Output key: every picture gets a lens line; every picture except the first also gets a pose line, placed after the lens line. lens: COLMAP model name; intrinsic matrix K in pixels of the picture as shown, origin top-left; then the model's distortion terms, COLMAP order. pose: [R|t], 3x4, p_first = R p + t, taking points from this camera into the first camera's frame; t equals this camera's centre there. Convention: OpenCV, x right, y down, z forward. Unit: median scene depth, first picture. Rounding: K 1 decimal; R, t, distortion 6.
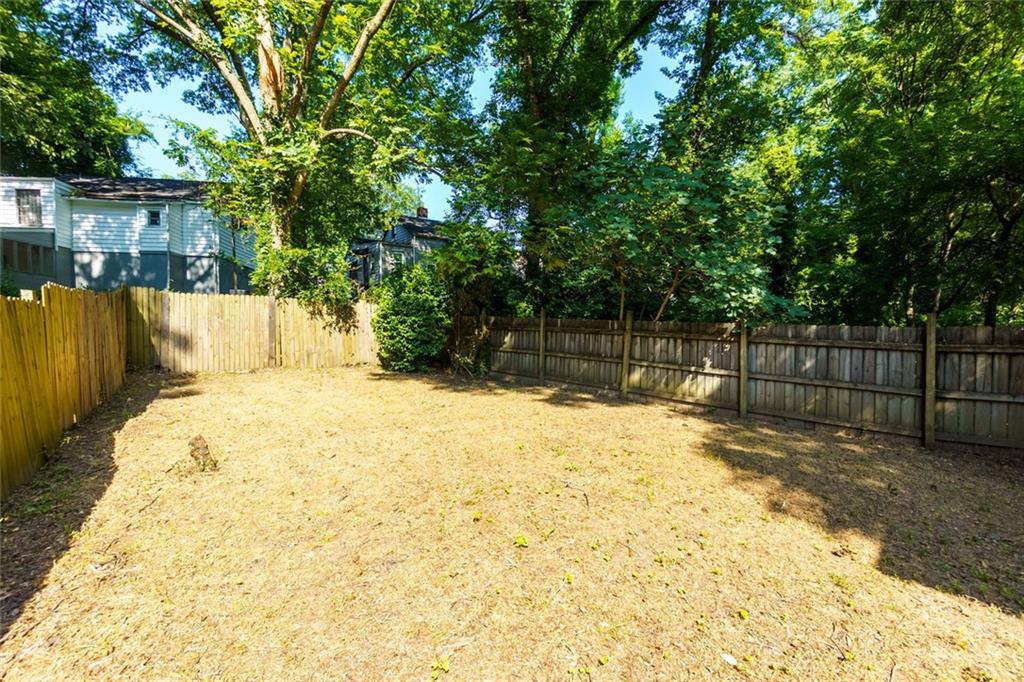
lens RADIAL K [[440.9, 0, 512.0], [0, 440.9, 341.0], [0, 0, 1]] dist [-0.006509, 0.000769]
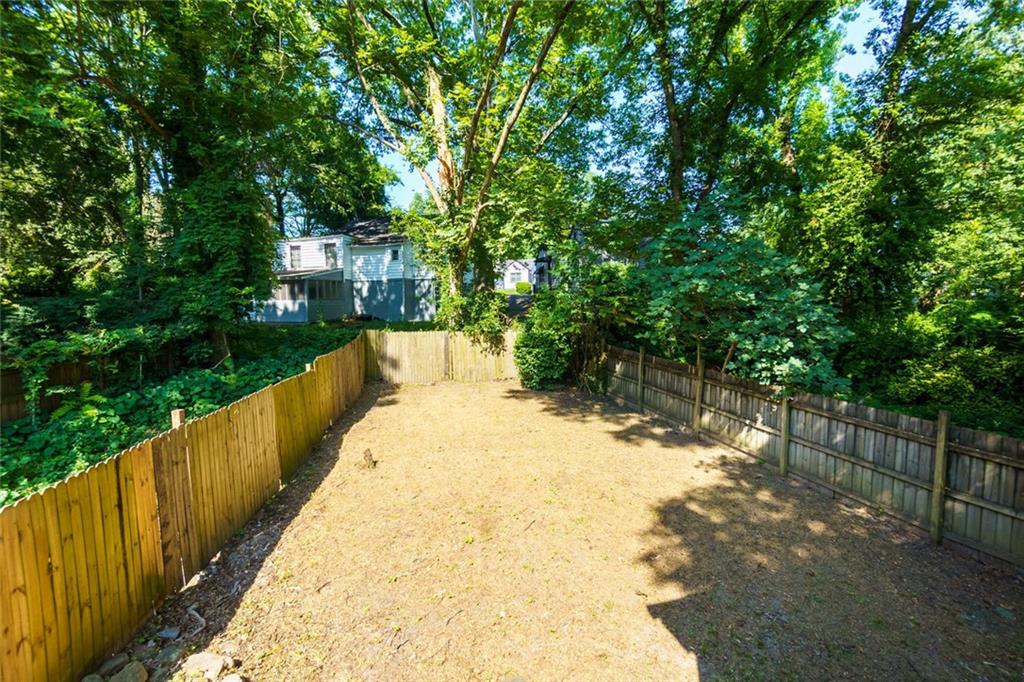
lens RADIAL K [[440.9, 0, 512.0], [0, 440.9, 341.0], [0, 0, 1]] dist [-0.006509, 0.000769]
pose [[0.891354, 0.028169, -0.452433, 0.361173], [-0.004537, 0.998572, 0.053232, -0.183333], [0.453286, -0.045396, 0.890208, -0.213389]]
